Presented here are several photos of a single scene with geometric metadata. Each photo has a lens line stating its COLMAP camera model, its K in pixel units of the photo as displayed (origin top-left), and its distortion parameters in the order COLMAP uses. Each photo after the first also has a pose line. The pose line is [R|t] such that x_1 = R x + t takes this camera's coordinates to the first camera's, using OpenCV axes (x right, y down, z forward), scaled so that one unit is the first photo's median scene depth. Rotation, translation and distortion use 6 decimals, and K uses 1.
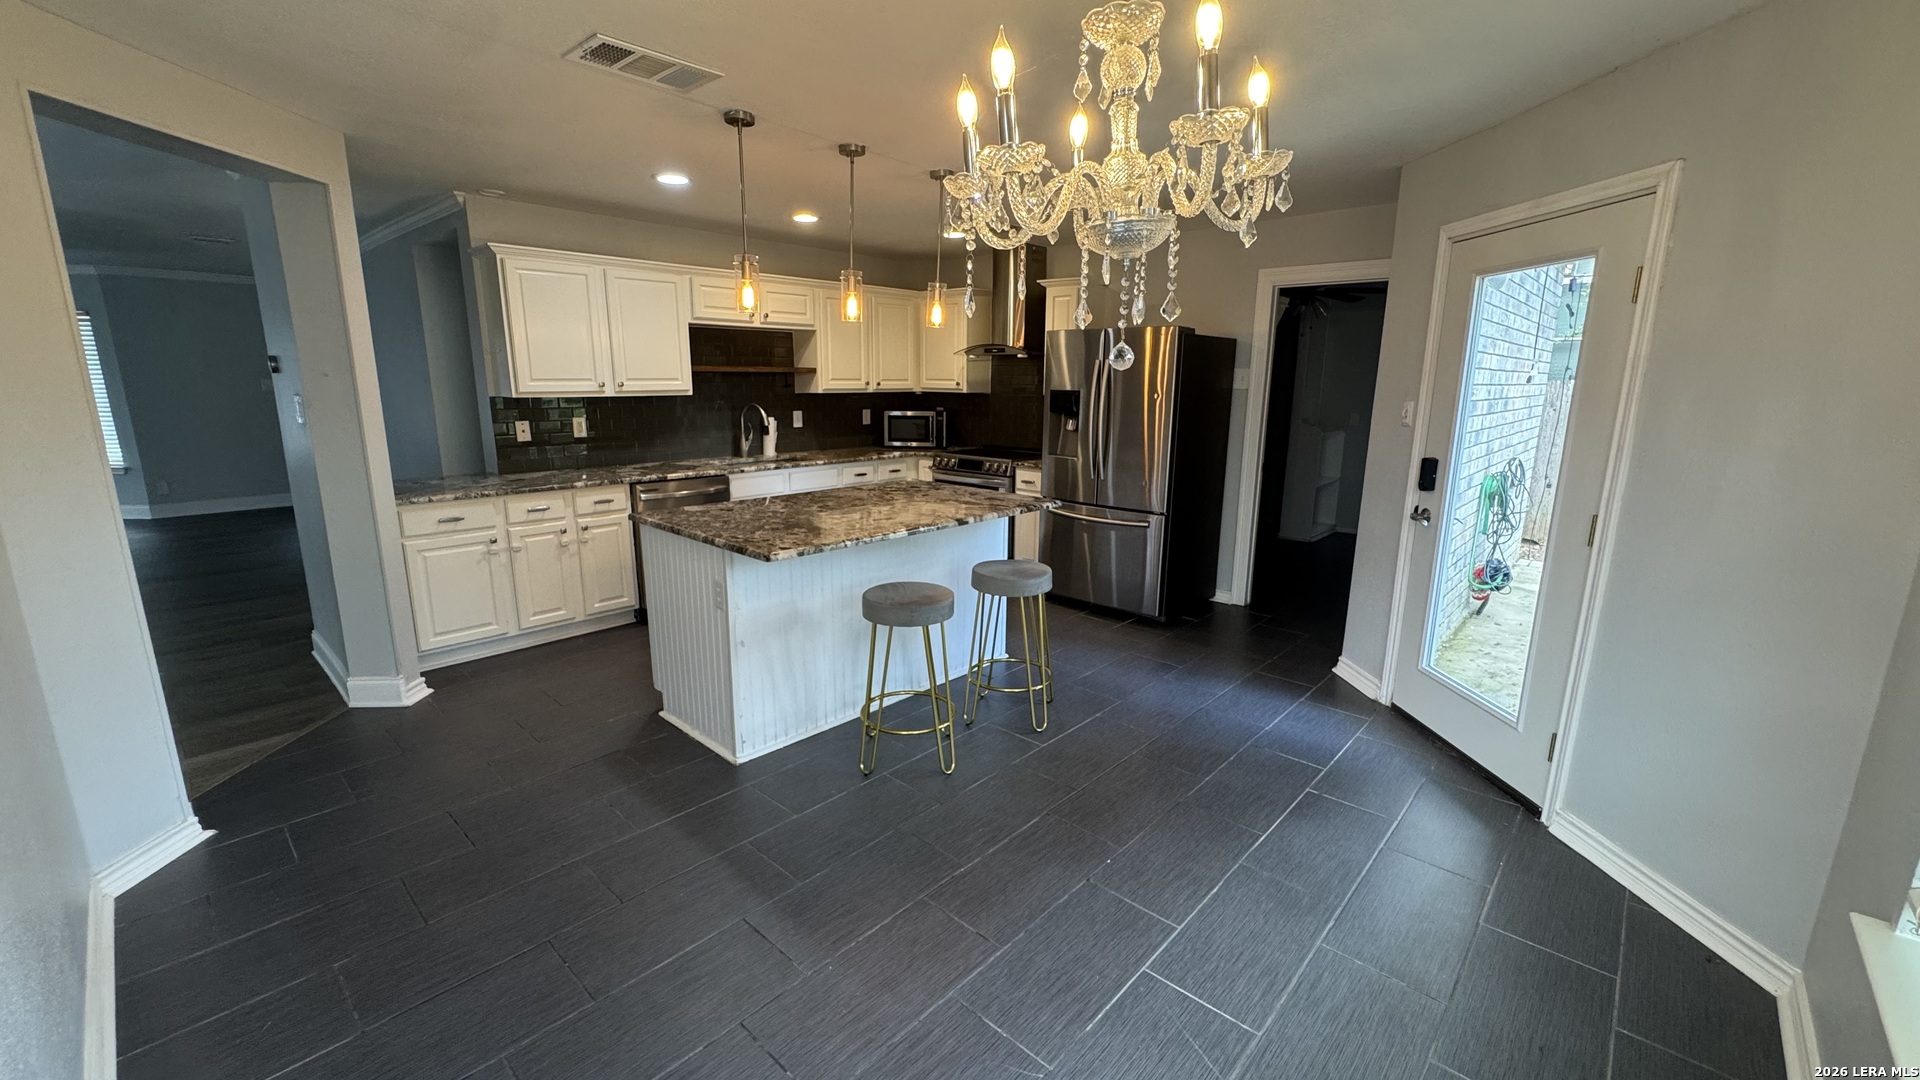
lens RADIAL K [[768.0, 0, 951.9], [0, 768.0, 537.9], [0, 0, 1]] dist [-0.010178, 0.000089]
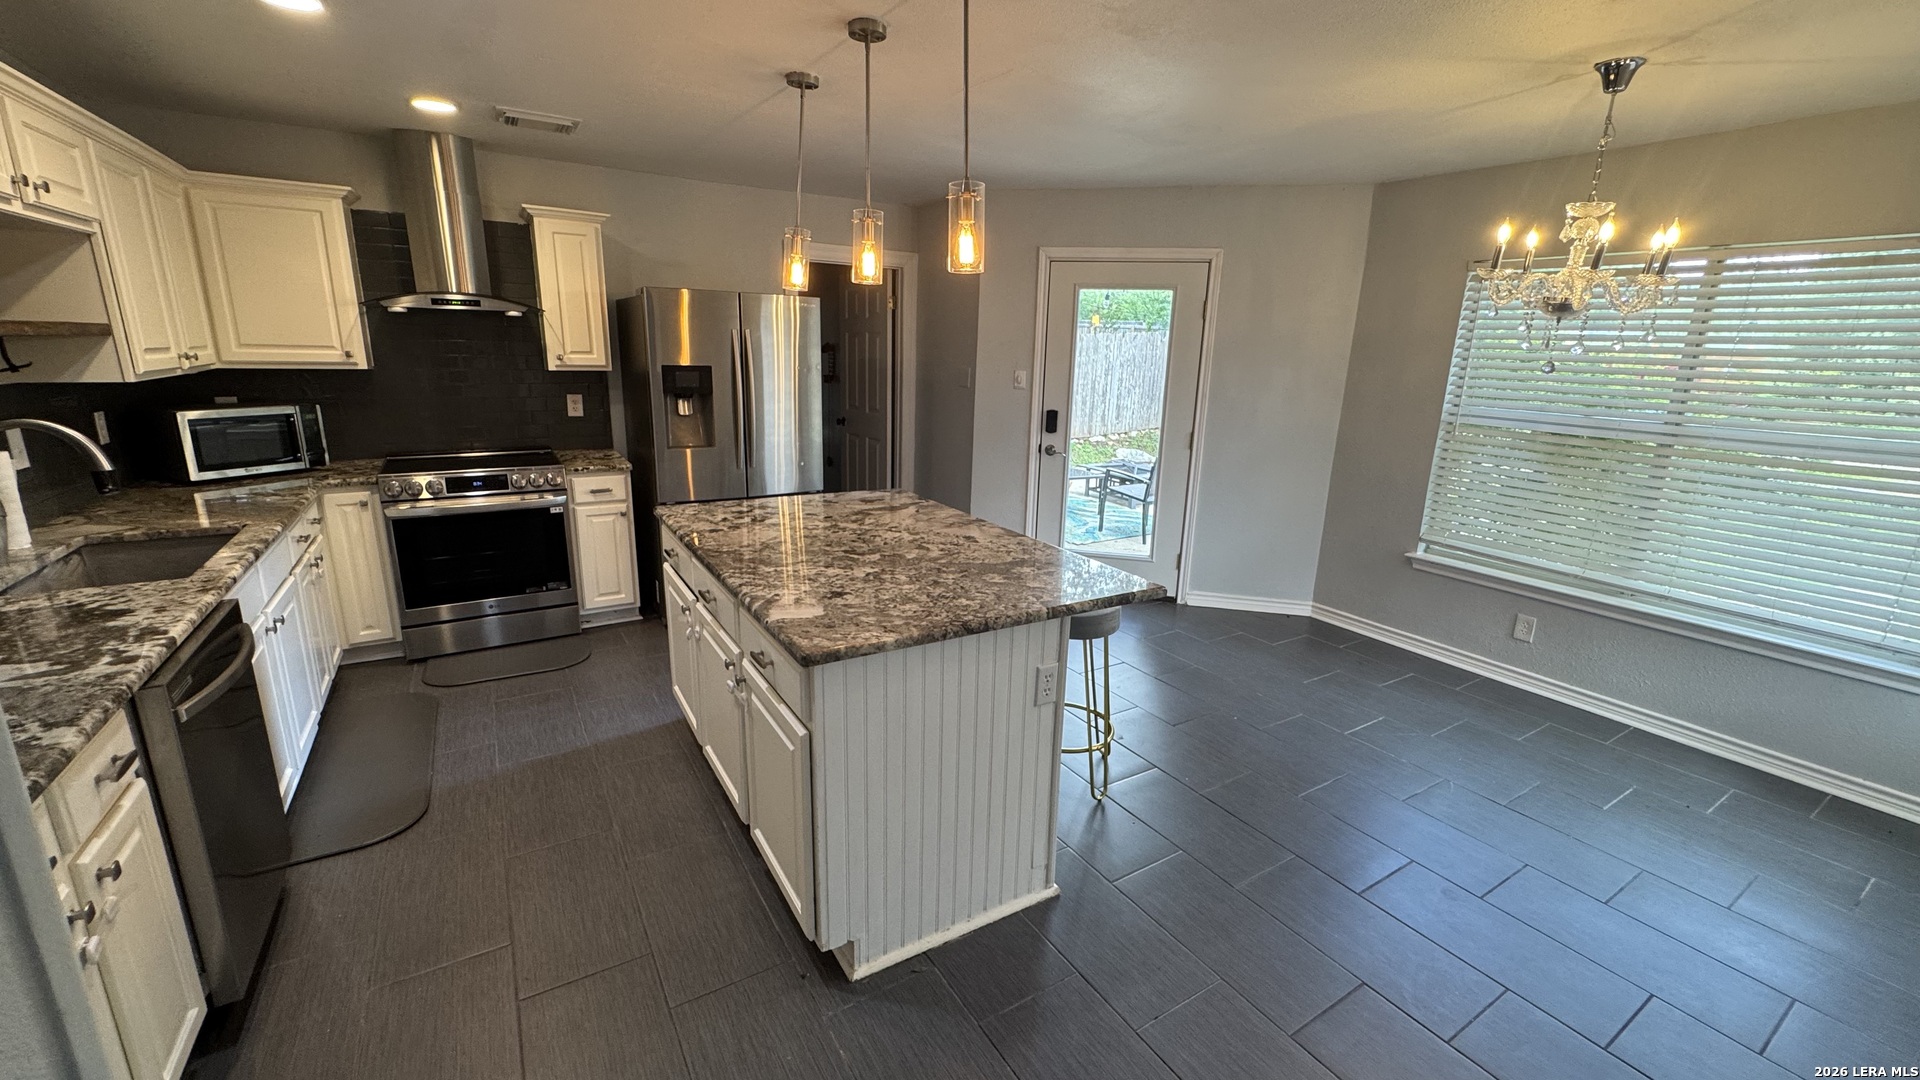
lens RADIAL K [[768.0, 0, 968.7], [0, 768.0, 537.1], [0, 0, 1]] dist [-0.010178, 0.000089]
pose [[0.245651, -0.233795, 0.940742, -0.508930], [0.176116, 0.965092, 0.193859, -0.109197], [-0.953226, 0.118058, 0.278251, 0.462978]]
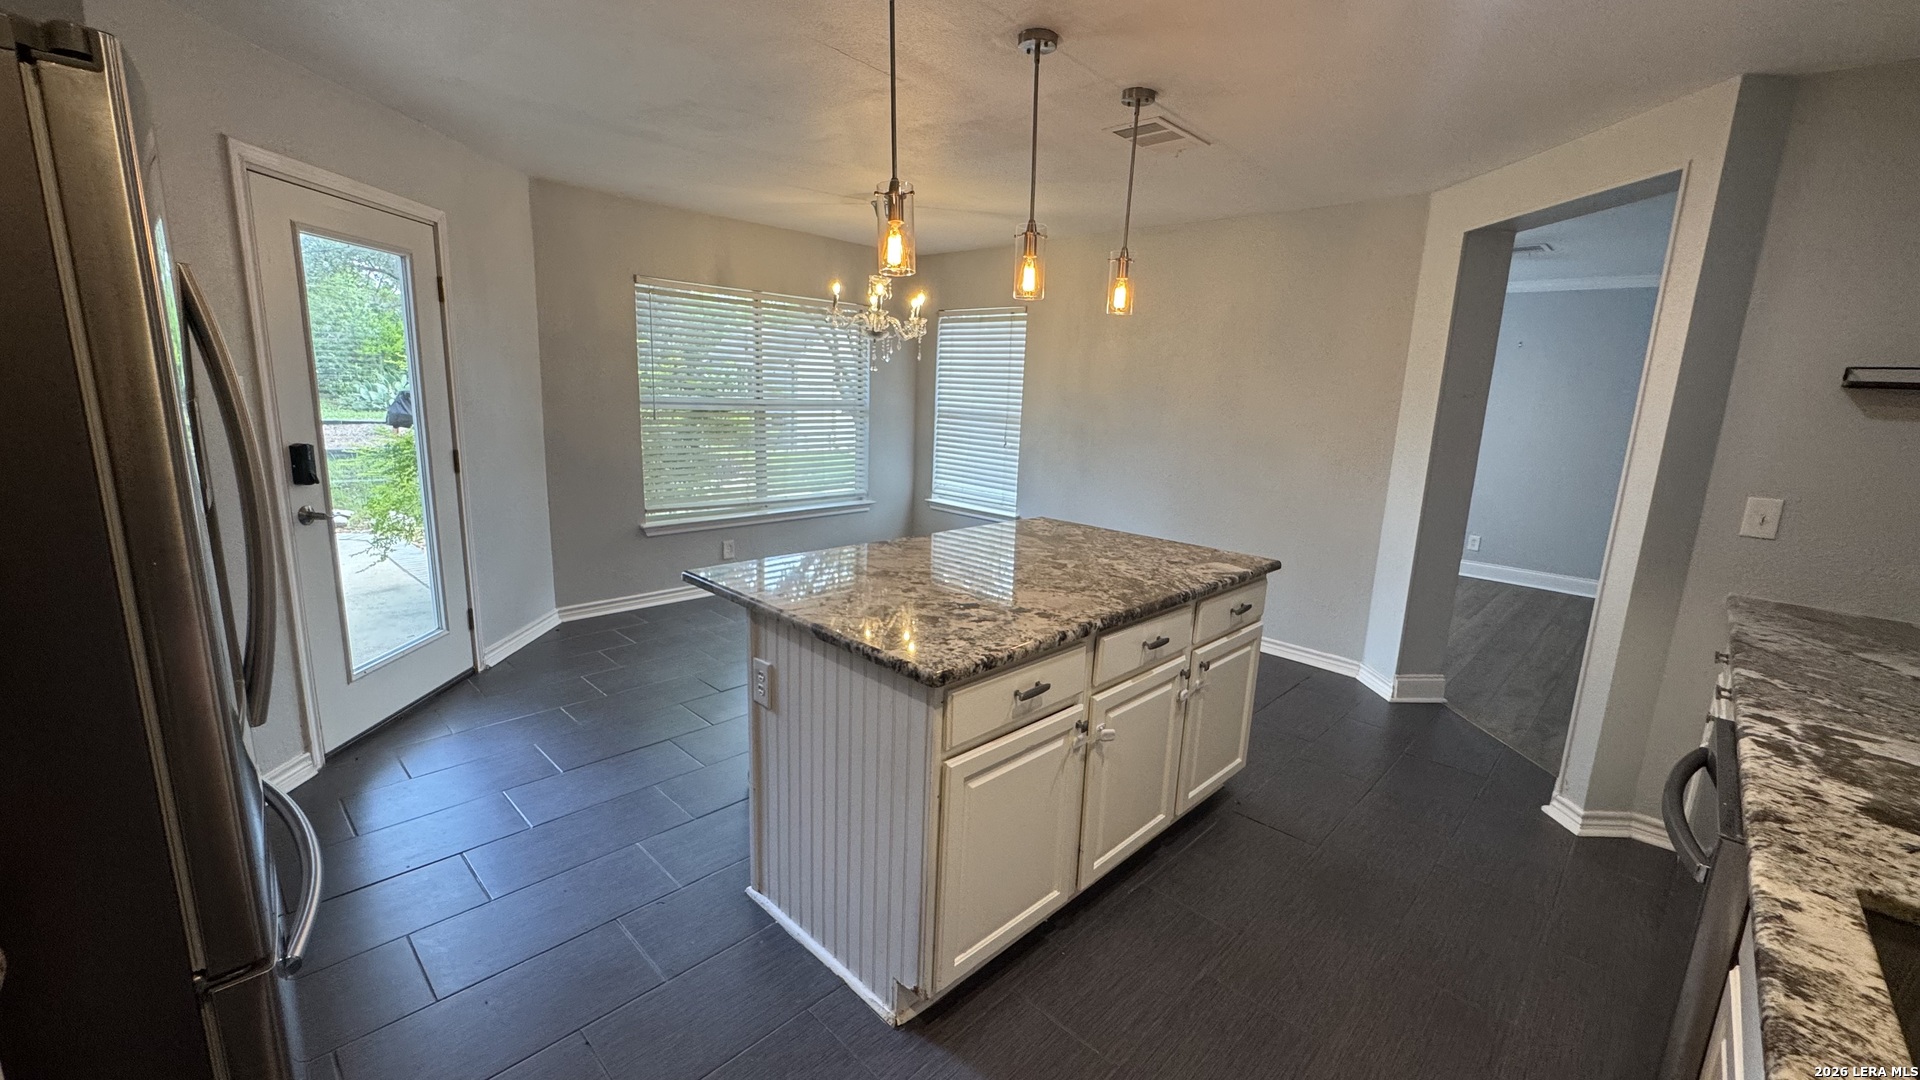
lens RADIAL K [[768.0, 0, 962.5], [0, 768.0, 533.6], [0, 0, 1]] dist [-0.010178, 0.000089]
pose [[-0.998930, -0.046226, 0.001055, -0.048653], [-0.042096, 0.918649, 0.392825, -0.219745], [-0.019128, 0.392360, -0.919613, 1.064266]]
